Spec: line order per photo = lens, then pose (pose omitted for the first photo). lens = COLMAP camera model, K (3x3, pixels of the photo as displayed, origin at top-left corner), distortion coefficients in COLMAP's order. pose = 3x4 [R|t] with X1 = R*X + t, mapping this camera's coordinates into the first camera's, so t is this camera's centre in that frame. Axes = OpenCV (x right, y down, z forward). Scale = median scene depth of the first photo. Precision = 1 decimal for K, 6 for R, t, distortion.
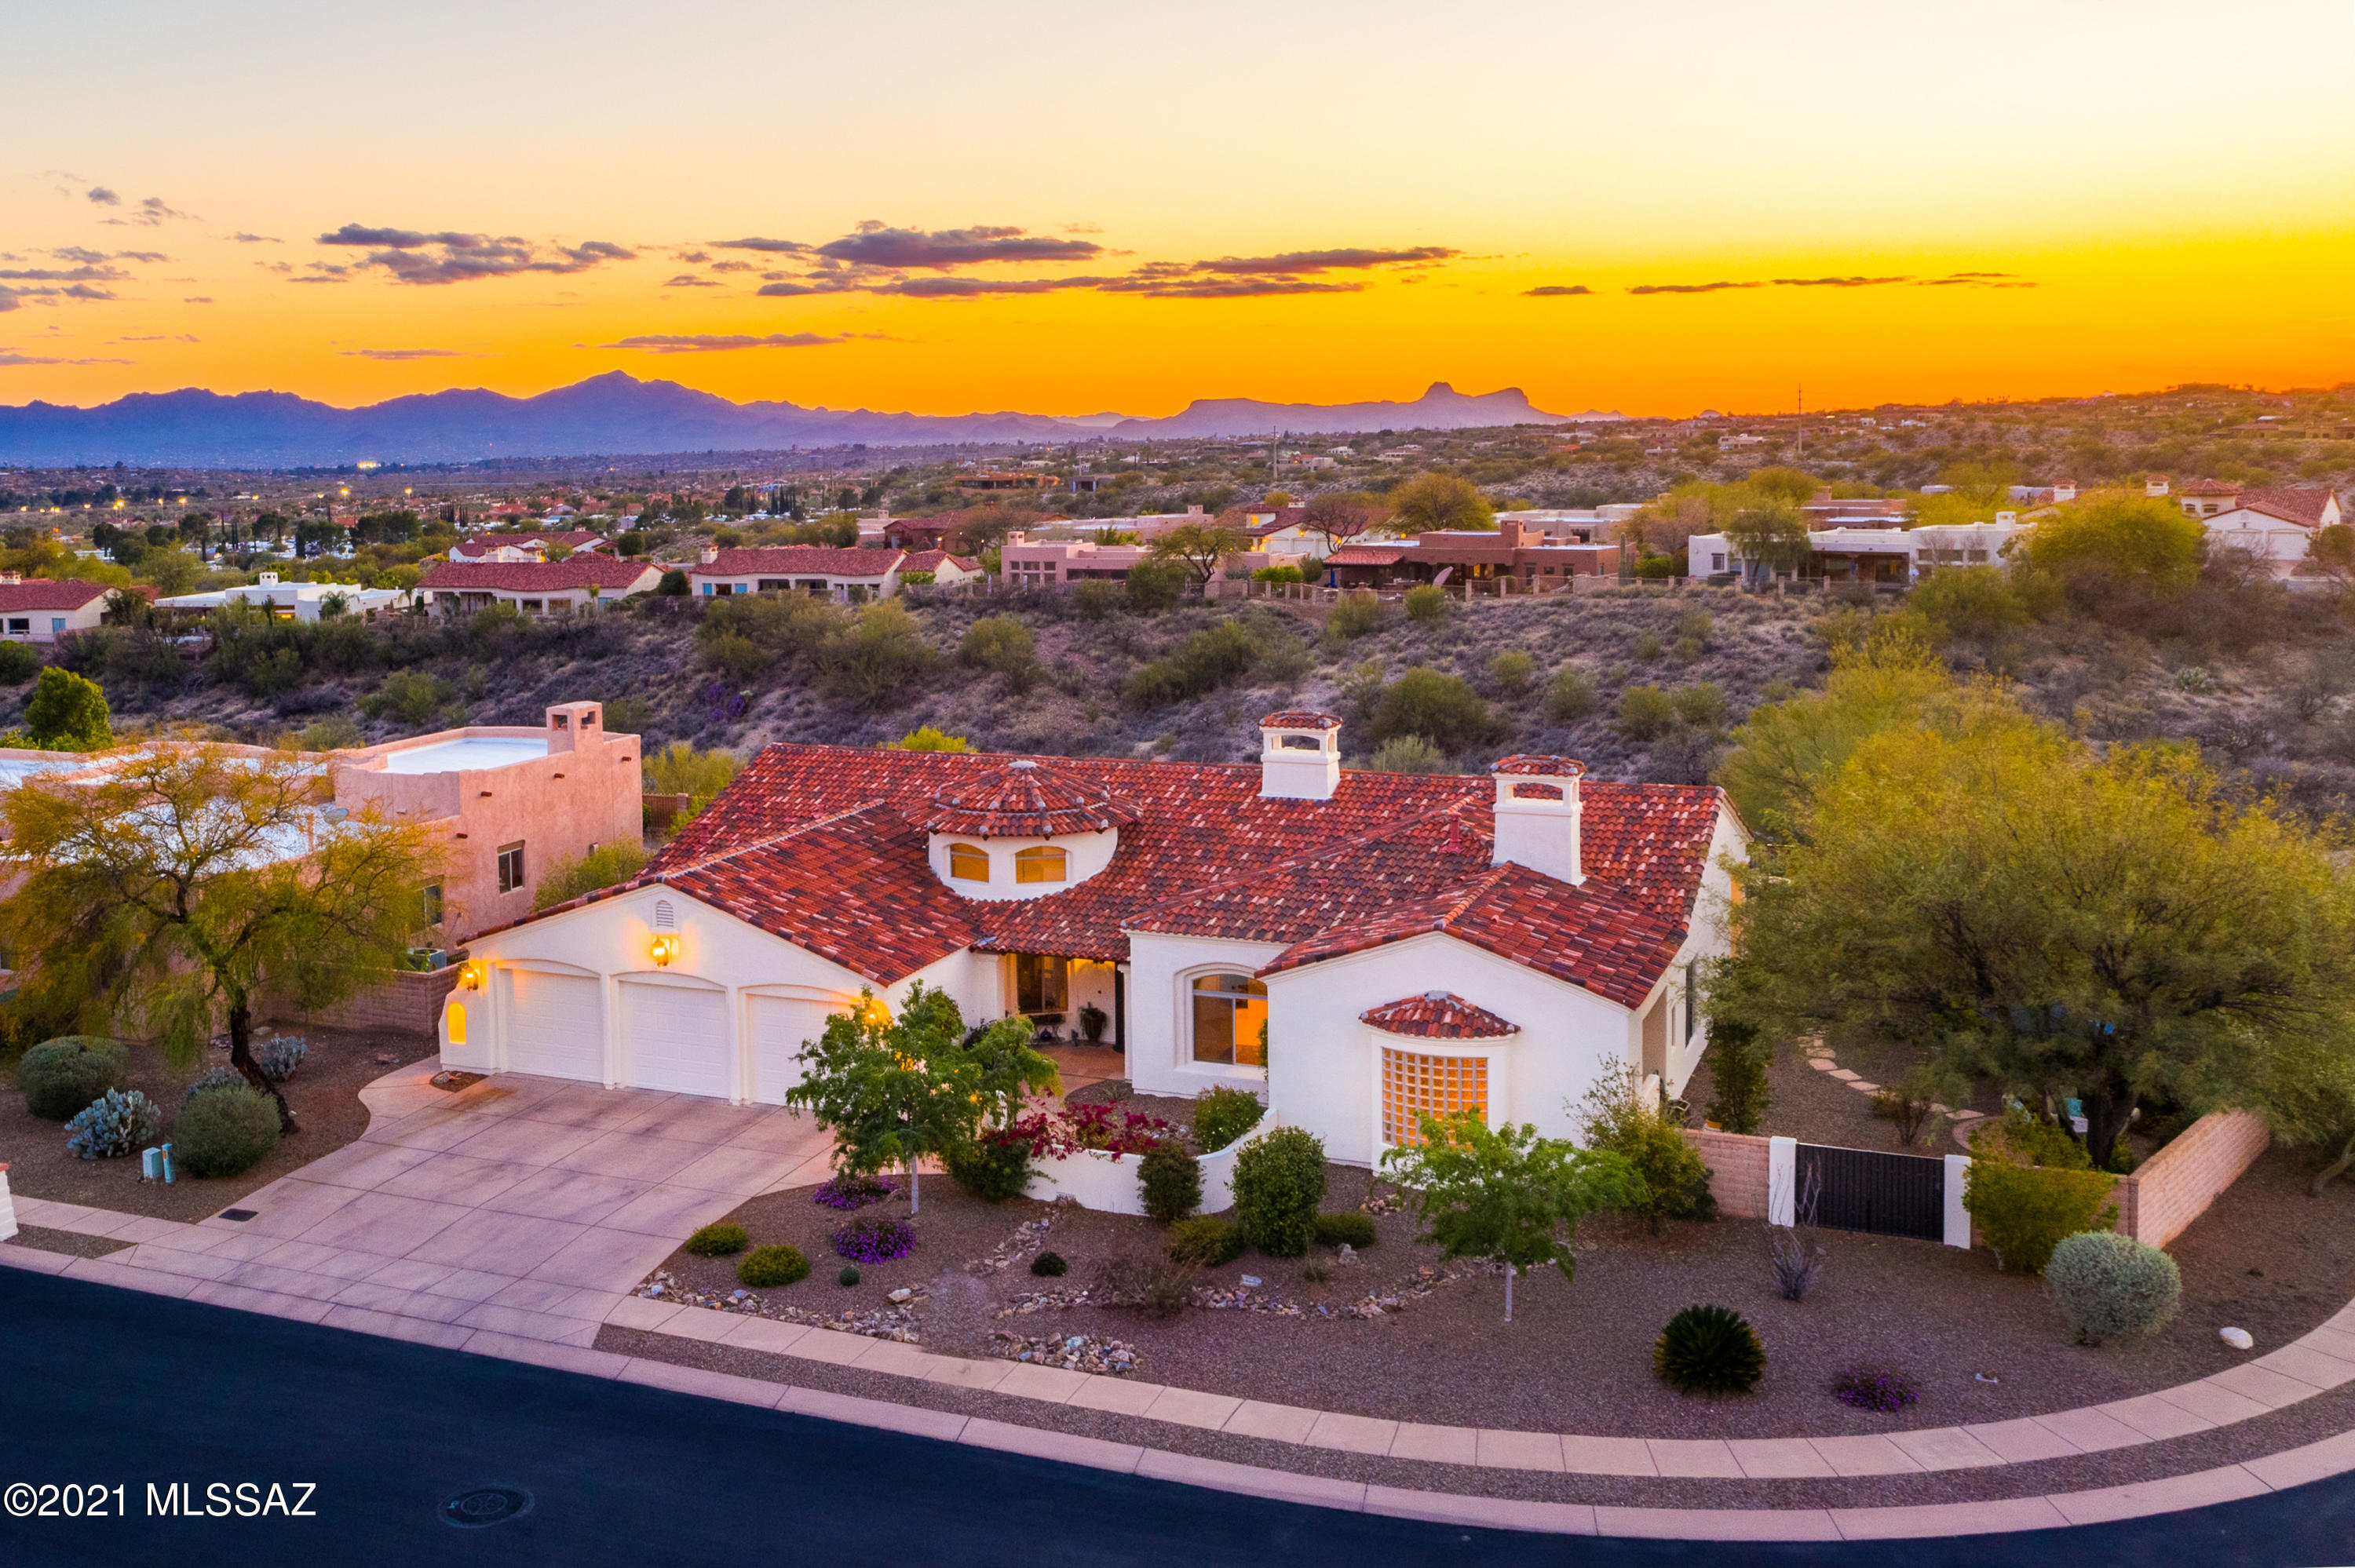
lens RADIAL K [[1941.6, 0, 1177.5], [0, 1941.6, 784.0], [0, 0, 1]] dist [0.002660, 0.002245]
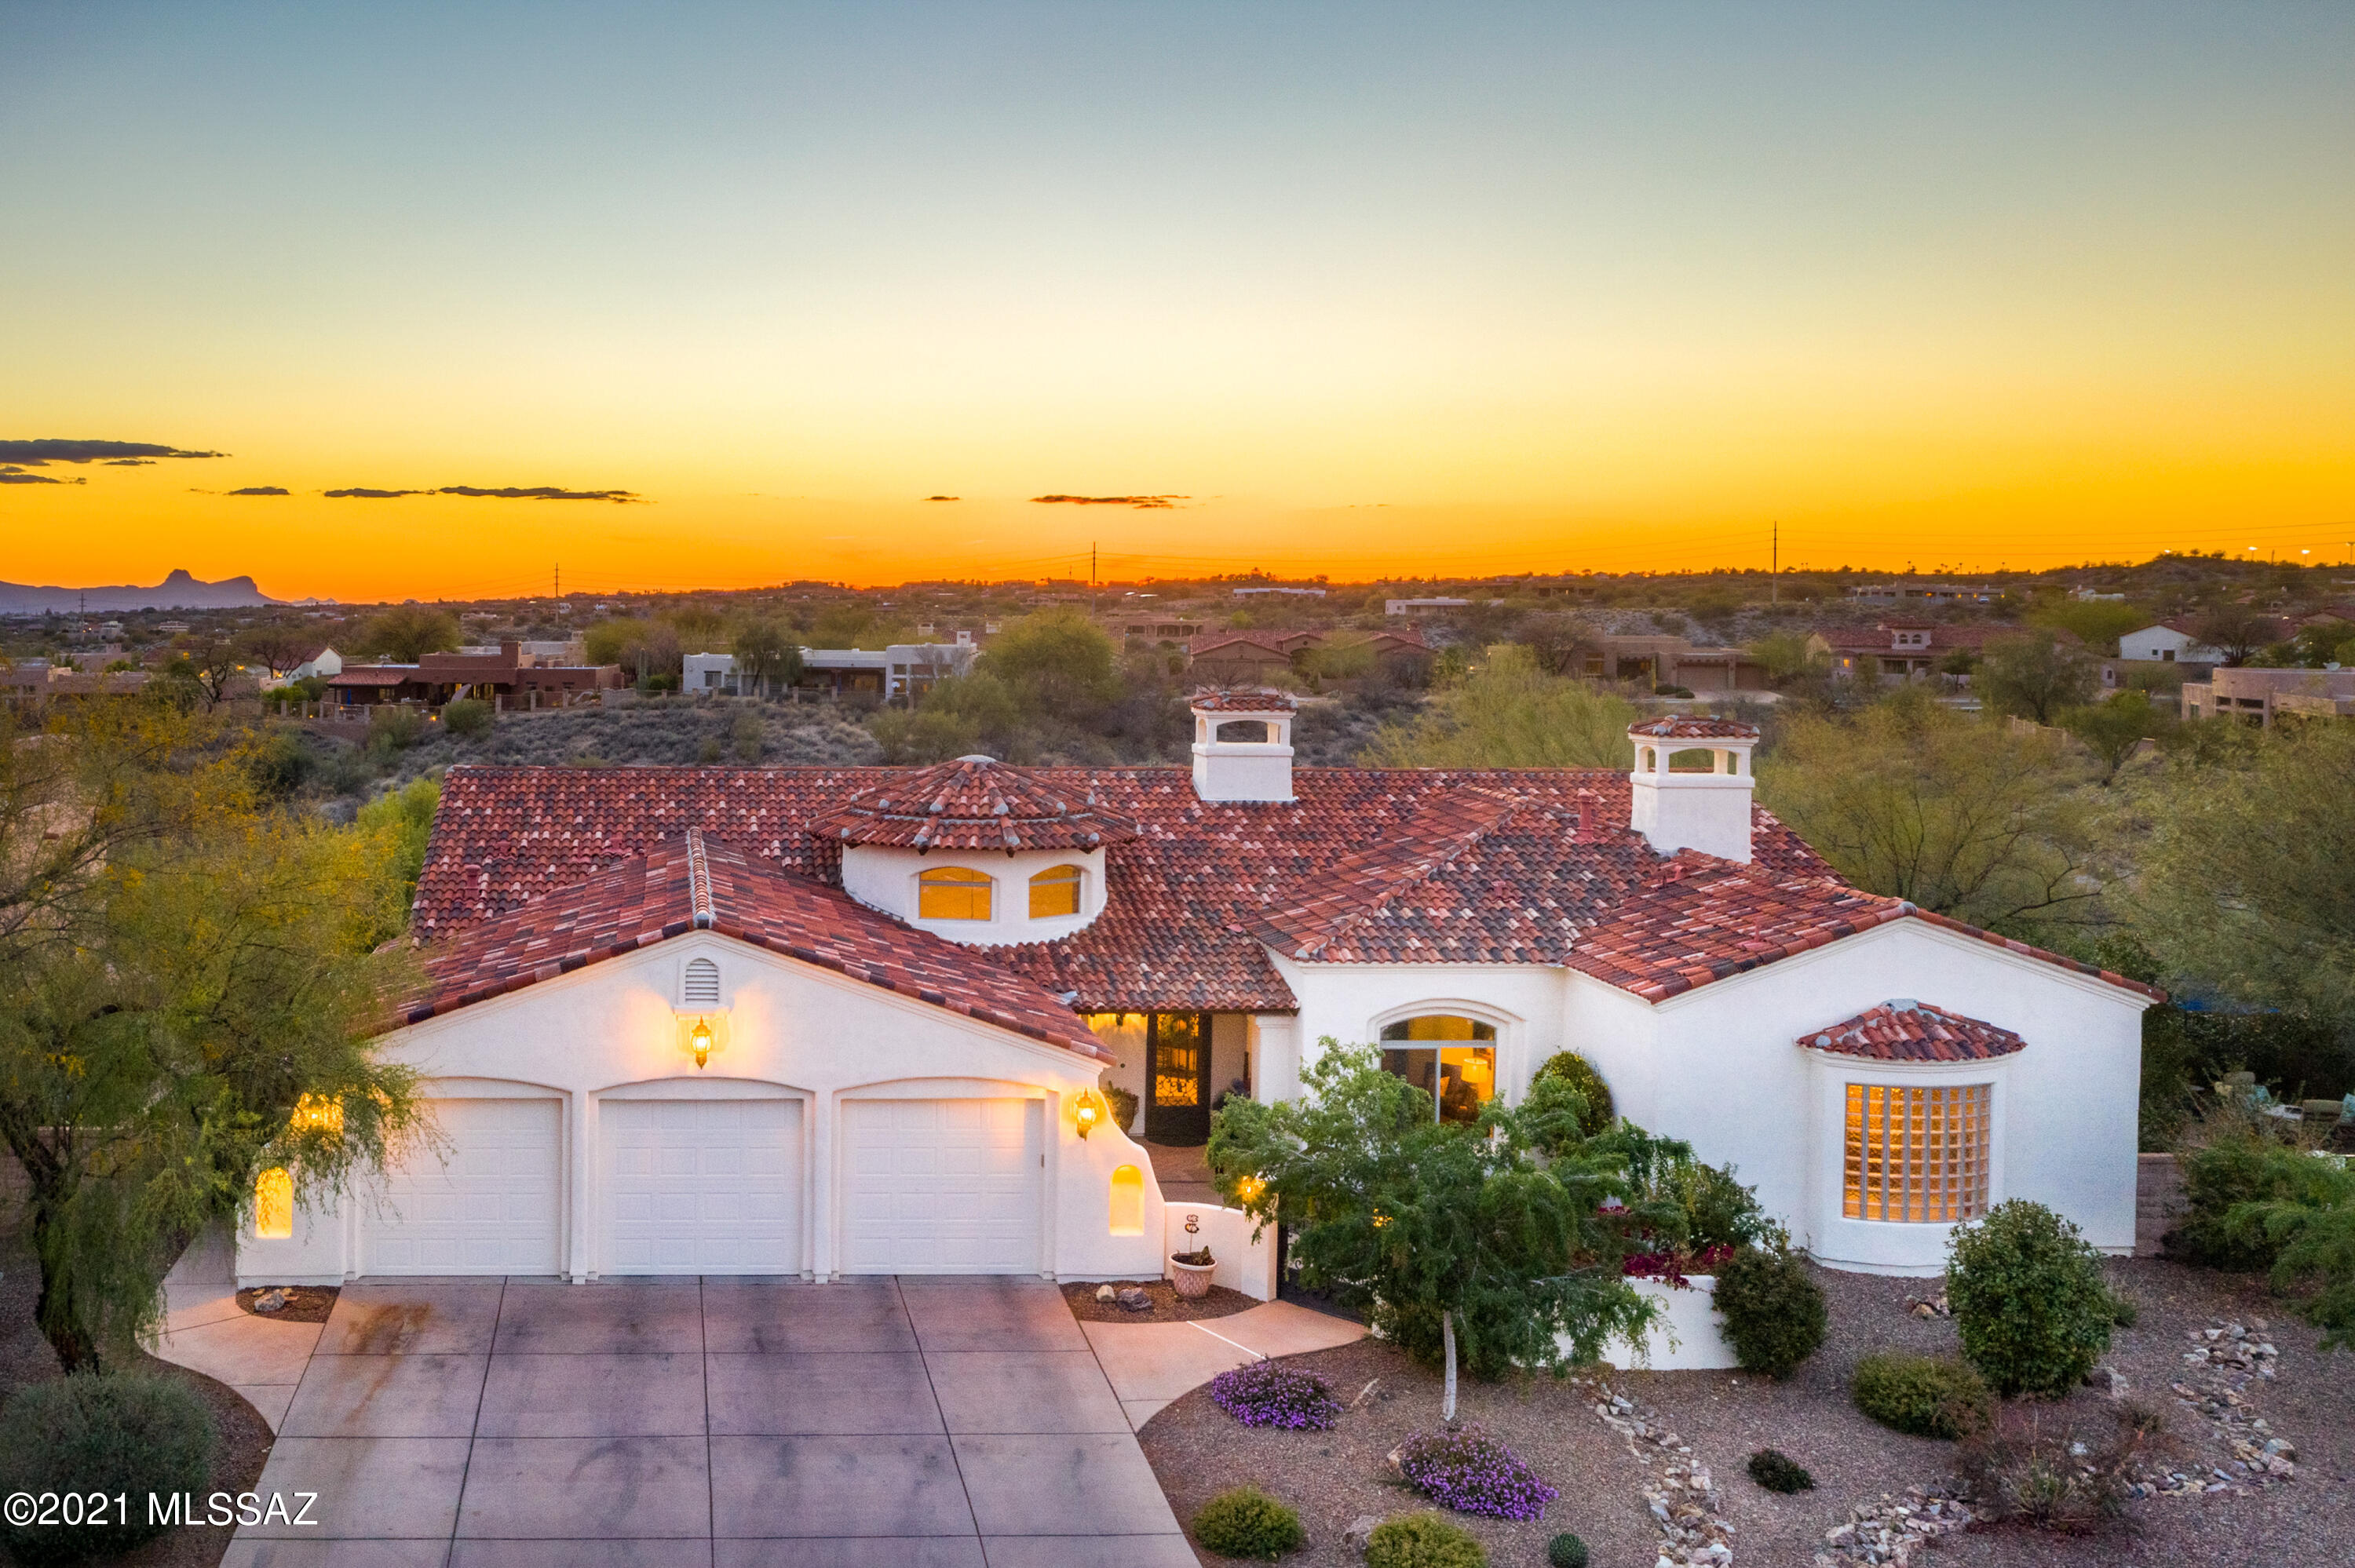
lens RADIAL K [[1941.6, 0, 1177.5], [0, 1941.6, 784.0], [0, 0, 1]] dist [0.002660, 0.002245]
pose [[0.925345, -0.032728, 0.377711, -0.355876], [0.048637, 0.998283, -0.032655, 0.032658], [-0.375994, 0.048588, 0.925348, 0.379933]]
